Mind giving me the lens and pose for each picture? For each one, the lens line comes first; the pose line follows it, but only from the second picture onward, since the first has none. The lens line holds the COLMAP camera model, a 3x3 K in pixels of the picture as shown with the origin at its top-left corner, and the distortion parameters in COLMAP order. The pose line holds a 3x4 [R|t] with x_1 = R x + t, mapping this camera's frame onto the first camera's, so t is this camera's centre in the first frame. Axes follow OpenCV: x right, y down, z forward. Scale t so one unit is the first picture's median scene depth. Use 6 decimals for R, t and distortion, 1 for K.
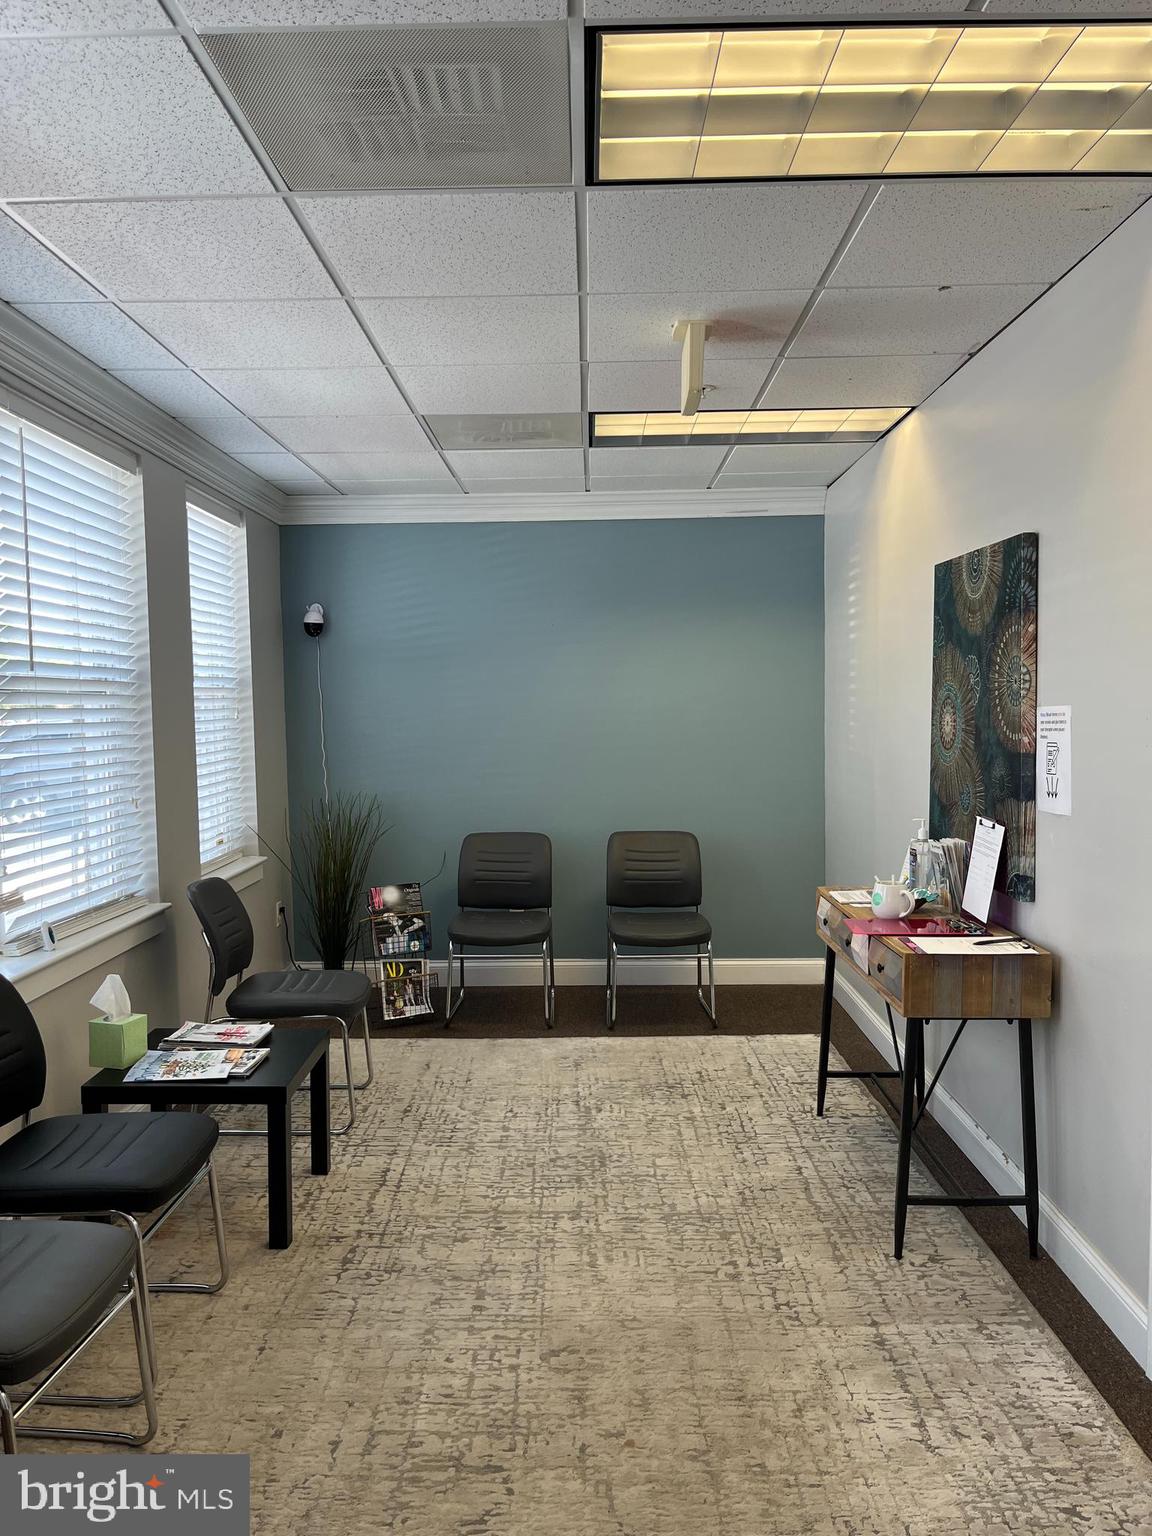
lens RADIAL K [[1166.7, 0, 577.2], [0, 1166.7, 772.3], [0, 0, 1]] dist [0.060438, -0.091704]
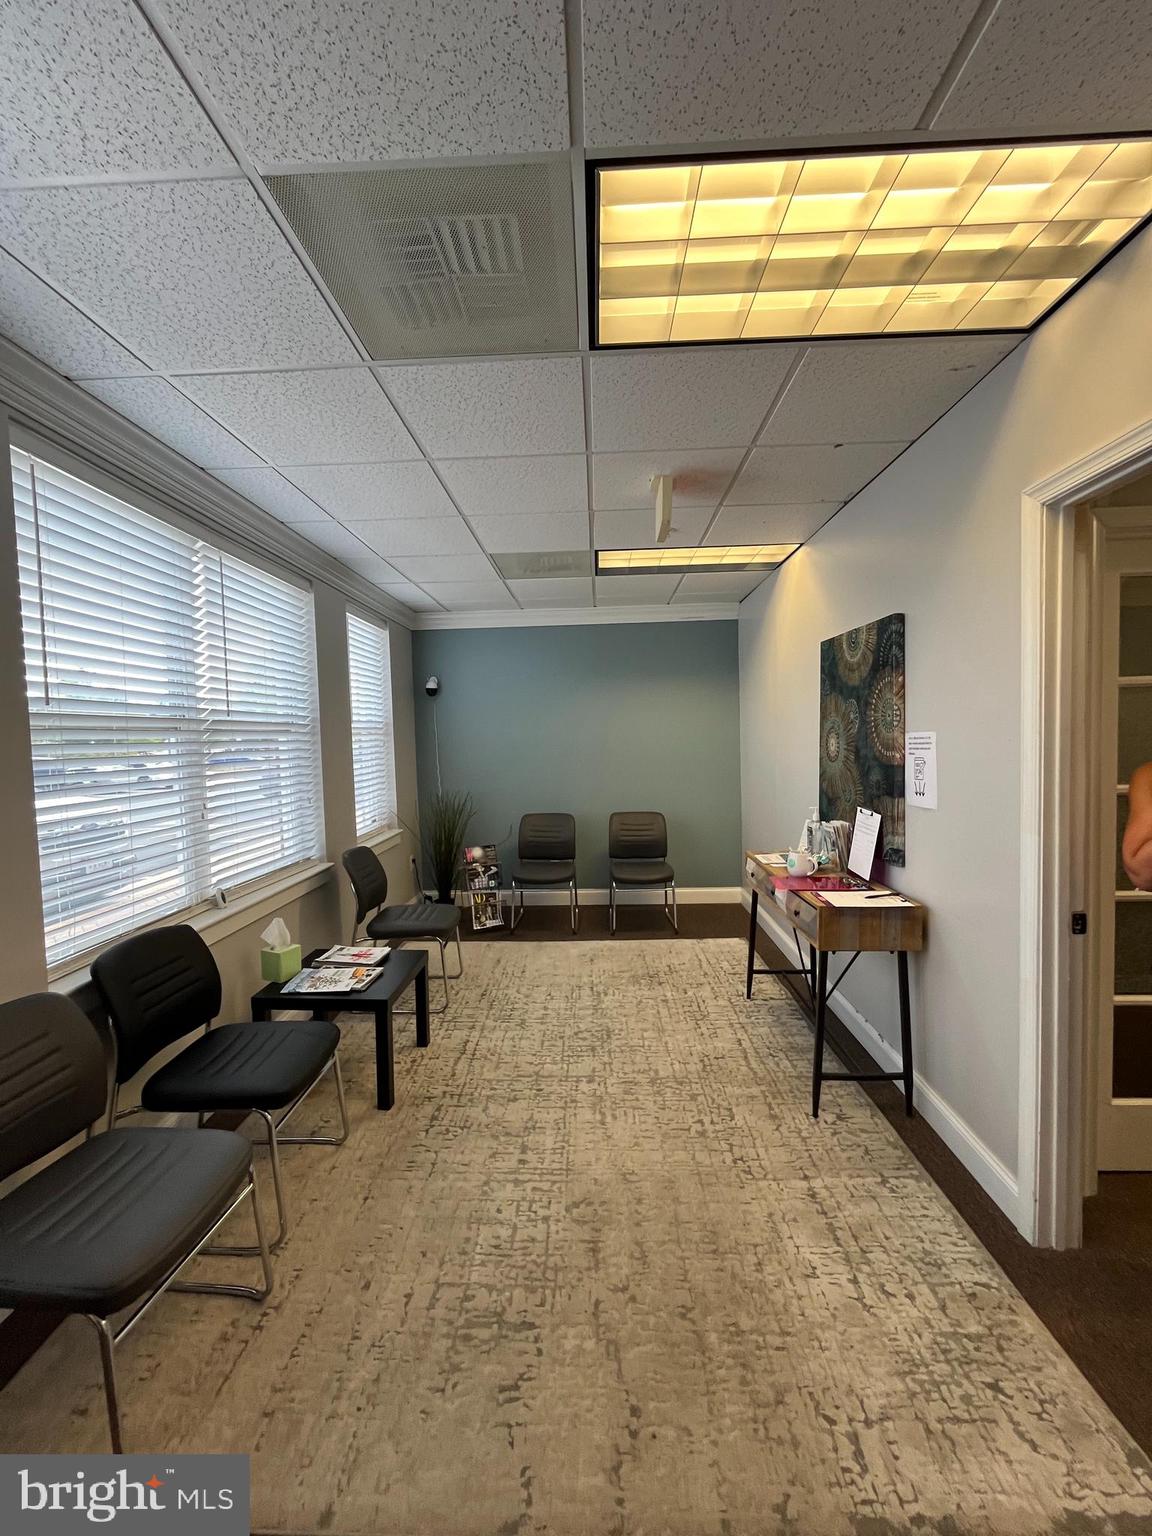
lens RADIAL K [[619.0, 0, 573.9], [0, 619.0, 754.1], [0, 0, 1]] dist [-0.001152, -0.001361]
pose [[0.999533, -0.009643, -0.028981, 0.004142], [0.008828, 0.999566, -0.028108, -0.011930], [0.029239, 0.027839, 0.999185, 0.226929]]
